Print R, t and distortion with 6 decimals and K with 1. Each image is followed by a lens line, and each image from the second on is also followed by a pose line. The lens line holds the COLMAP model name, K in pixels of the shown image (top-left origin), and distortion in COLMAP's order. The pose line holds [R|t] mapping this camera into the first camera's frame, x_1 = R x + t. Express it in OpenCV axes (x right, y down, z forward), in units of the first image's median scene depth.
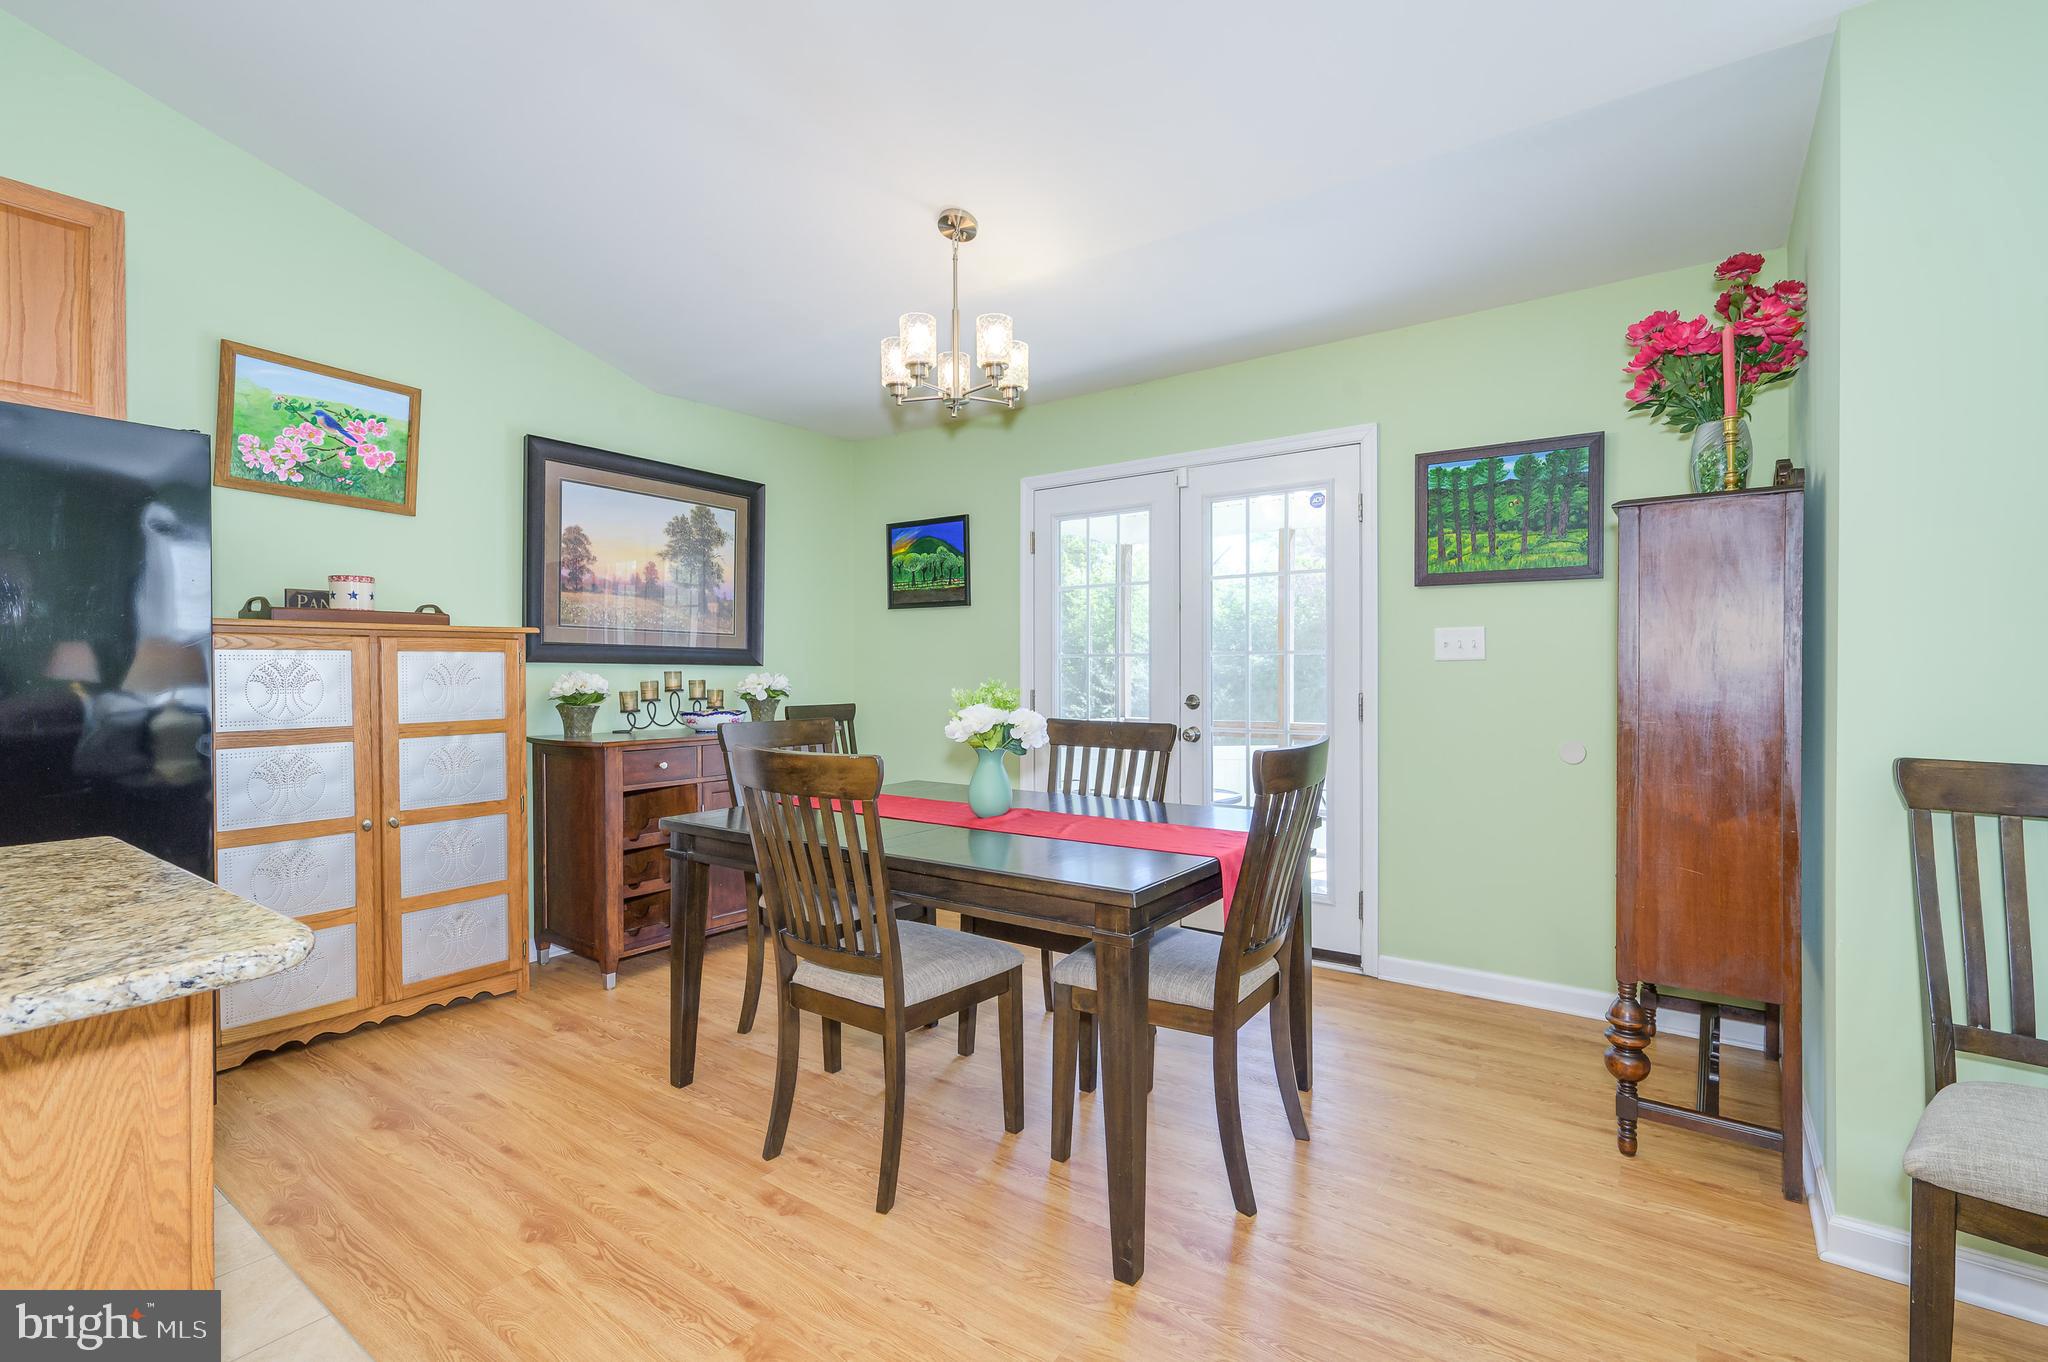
lens RADIAL K [[929.4, 0, 1020.1], [0, 929.4, 678.3], [0, 0, 1]] dist [0.003411, -0.001117]
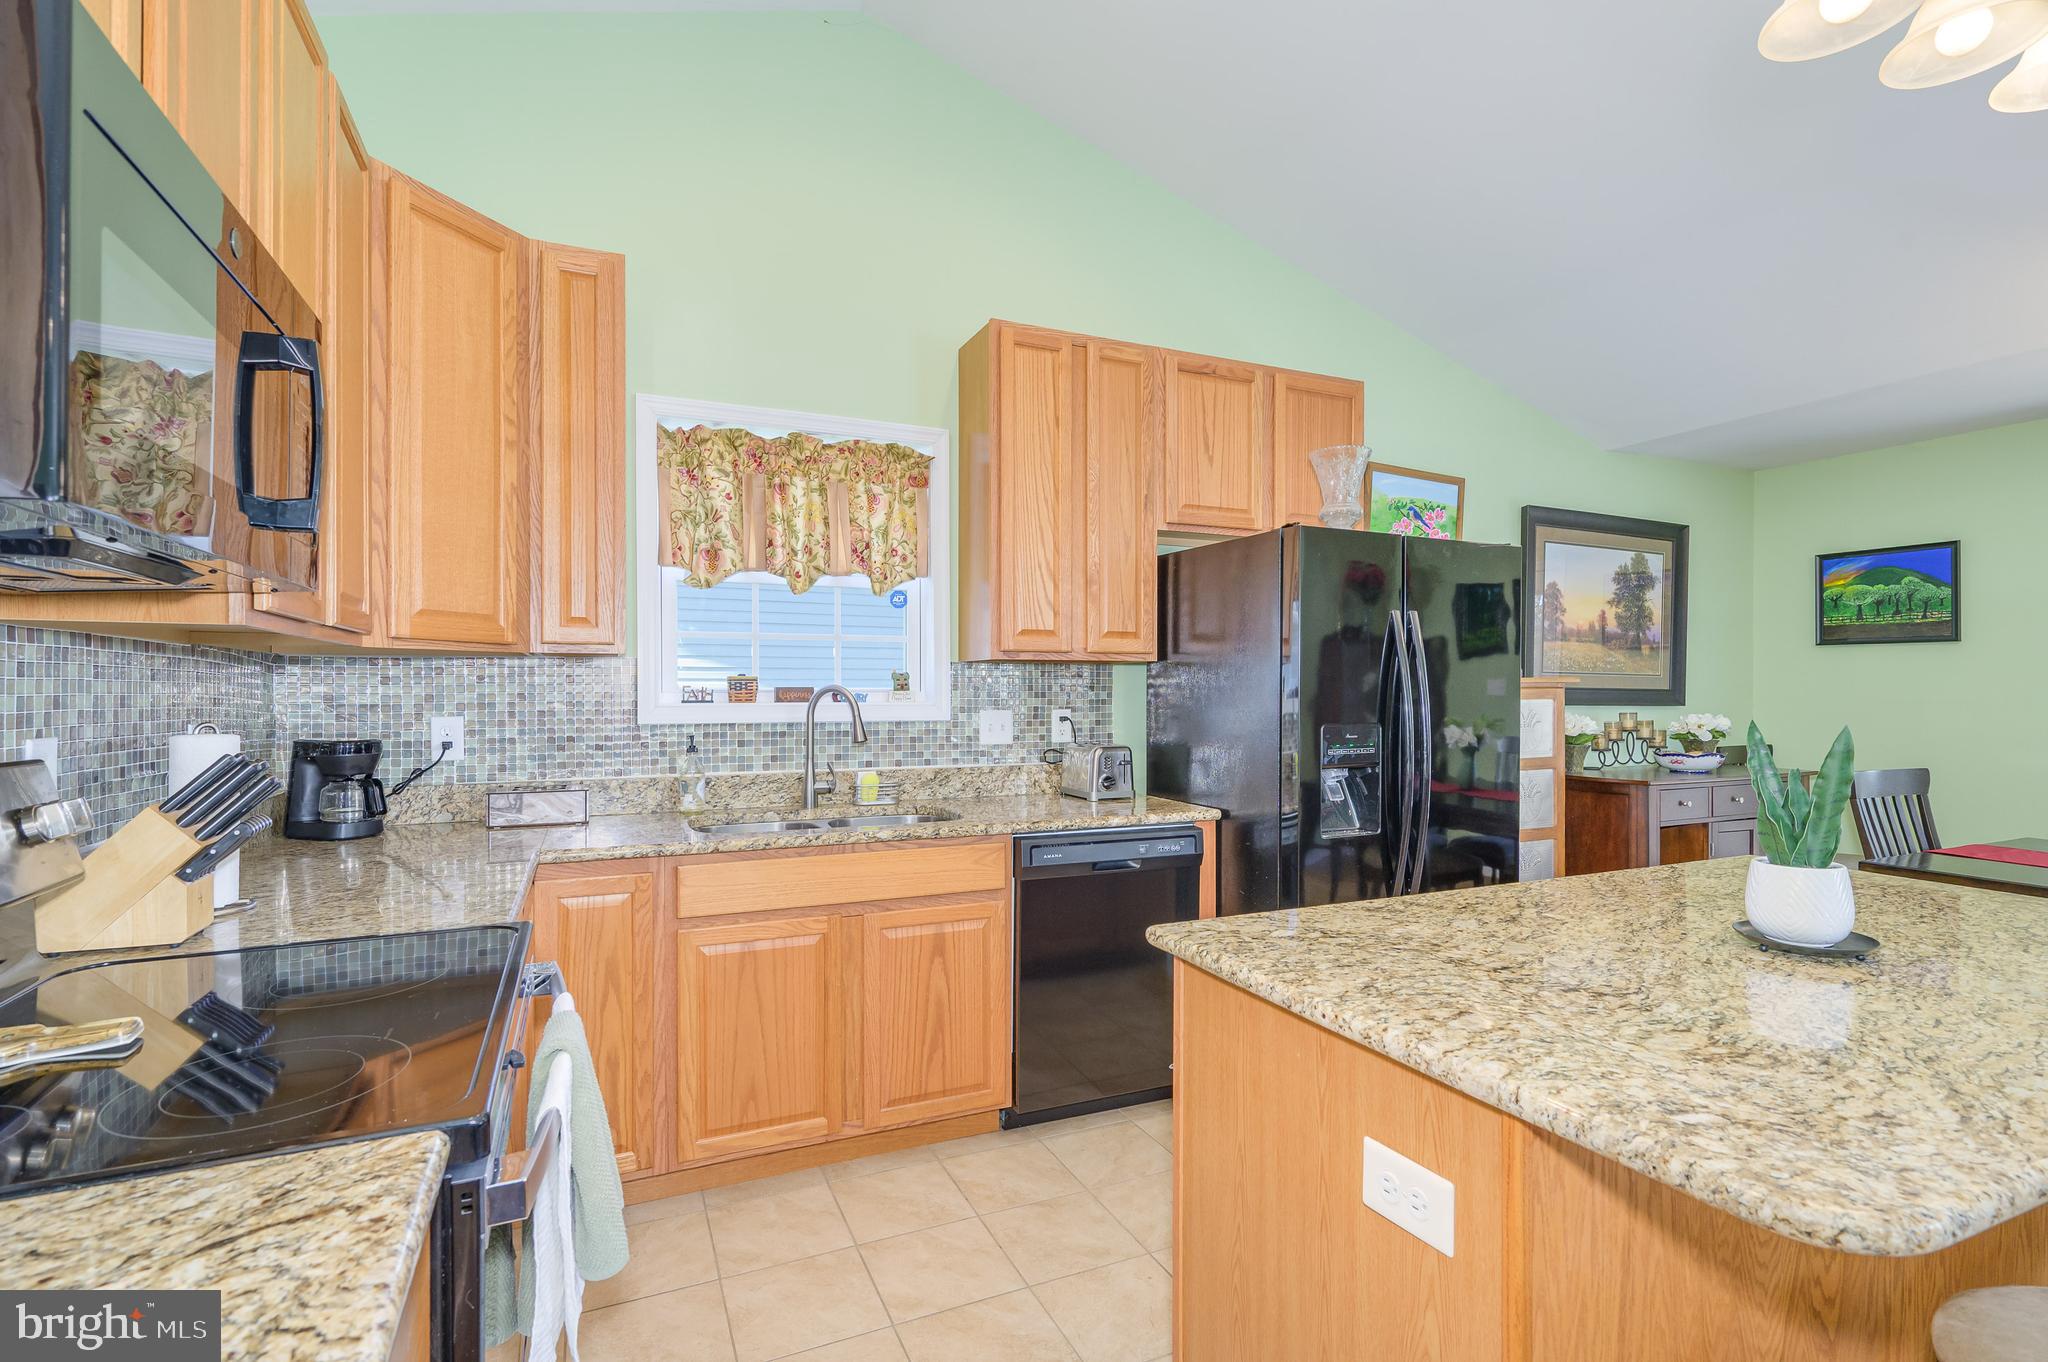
lens RADIAL K [[969.0, 0, 1031.1], [0, 969.0, 693.0], [0, 0, 1]] dist [0.007332, 0.001317]
pose [[0.873950, 0.005749, -0.485981, -0.547203], [-0.006319, 0.999980, 0.000465, -0.033028], [0.485974, 0.002664, 0.873969, -0.378192]]
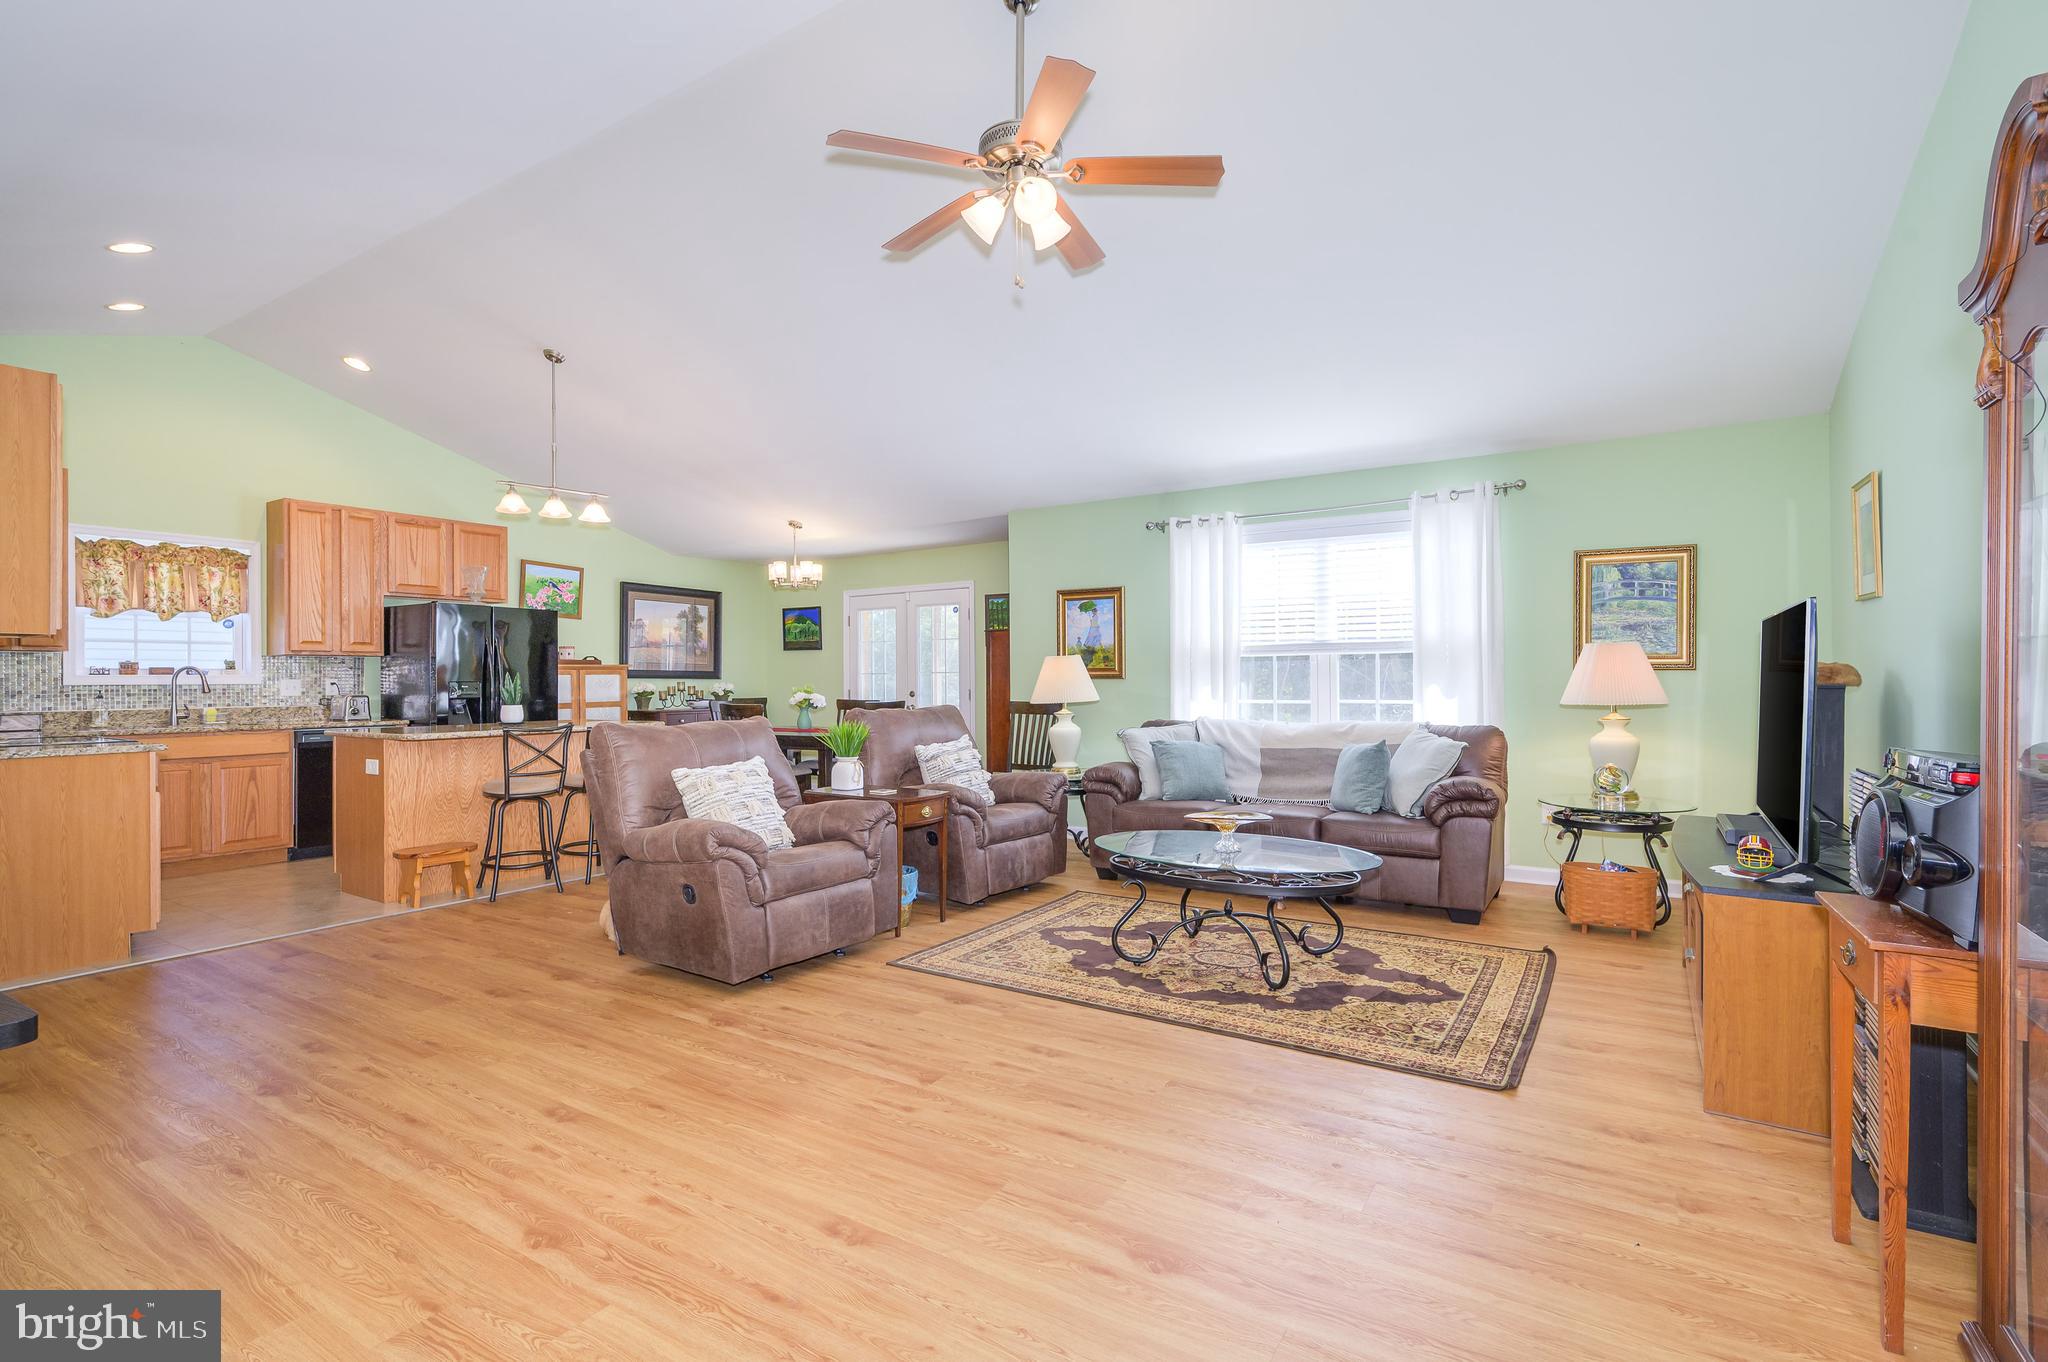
lens RADIAL K [[929.4, 0, 1025.6], [0, 929.4, 677.3], [0, 0, 1]] dist [0.003411, -0.001117]
pose [[0.997442, -0.003797, 0.071373, 0.371041], [0.004452, 0.999949, -0.009021, 0.007993], [-0.071335, 0.009316, 0.997409, -1.633268]]
